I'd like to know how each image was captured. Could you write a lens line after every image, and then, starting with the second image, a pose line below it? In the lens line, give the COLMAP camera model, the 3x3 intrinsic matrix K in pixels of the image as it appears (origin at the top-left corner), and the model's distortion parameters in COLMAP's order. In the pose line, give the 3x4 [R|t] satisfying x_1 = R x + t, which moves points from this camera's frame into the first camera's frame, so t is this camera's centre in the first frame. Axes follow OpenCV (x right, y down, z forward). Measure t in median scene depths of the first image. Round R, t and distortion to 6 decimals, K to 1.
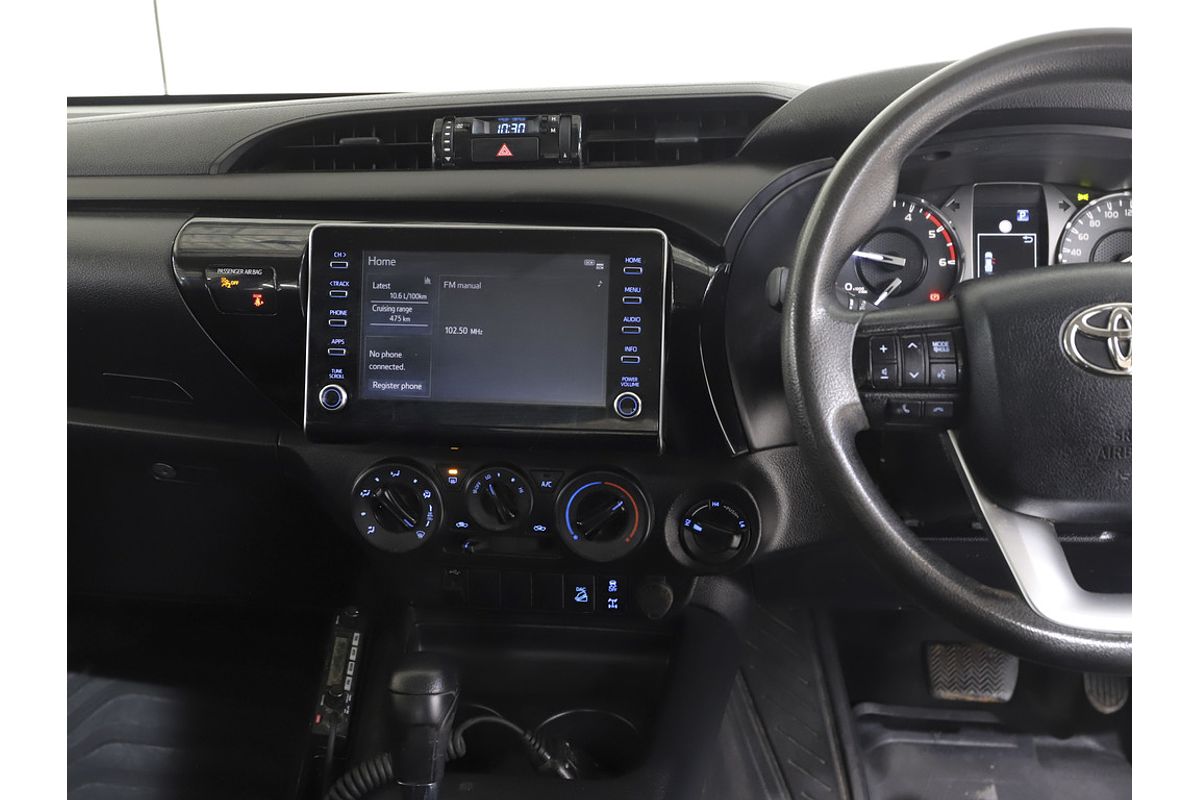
lens RADIAL K [[1305.8, 0, 600.0], [0, 1305.8, 400.0], [0, 0, 1]] dist [-0.029892, 0.033824]
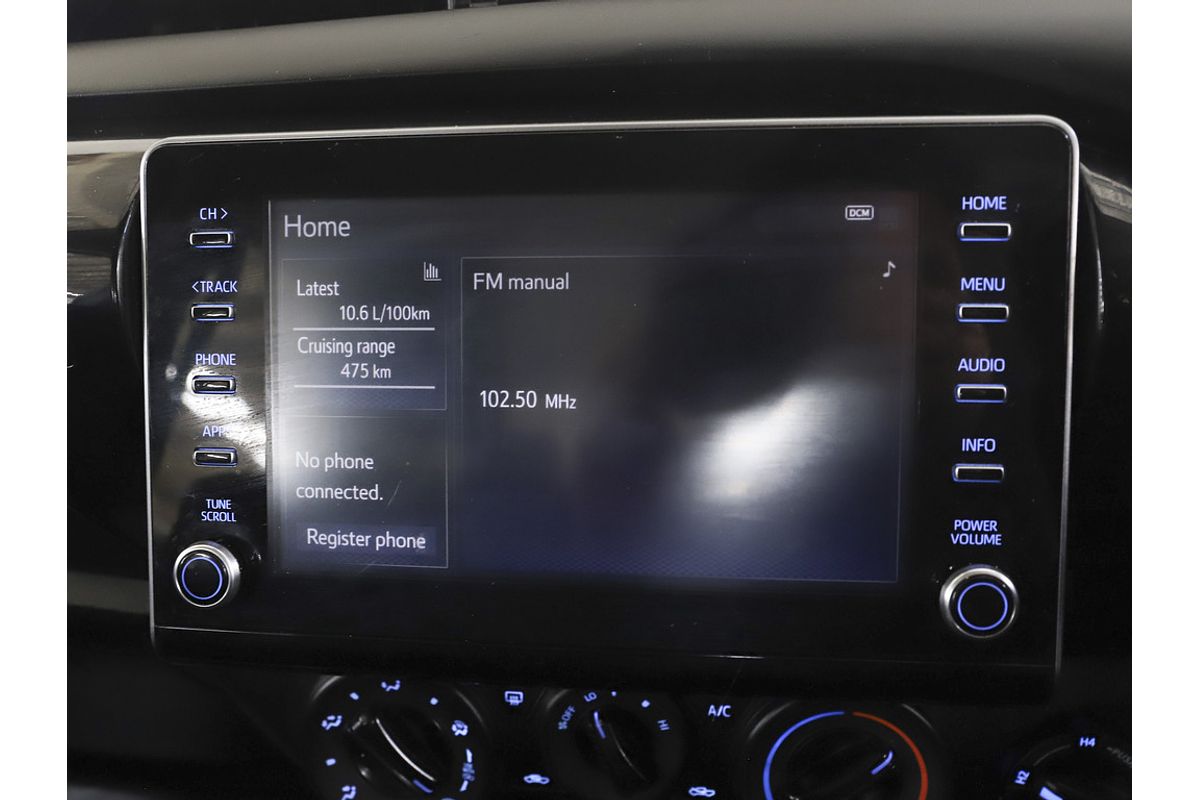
lens RADIAL K [[1068.4, 0, 600.0], [0, 1068.4, 400.0], [0, 0, 1]] dist [-0.068115, 0.011356]
pose [[0.998885, -0.023450, -0.040970, -0.063657], [0.025527, 0.998376, 0.050934, -0.062448], [0.039709, -0.051923, 0.997861, 0.623617]]
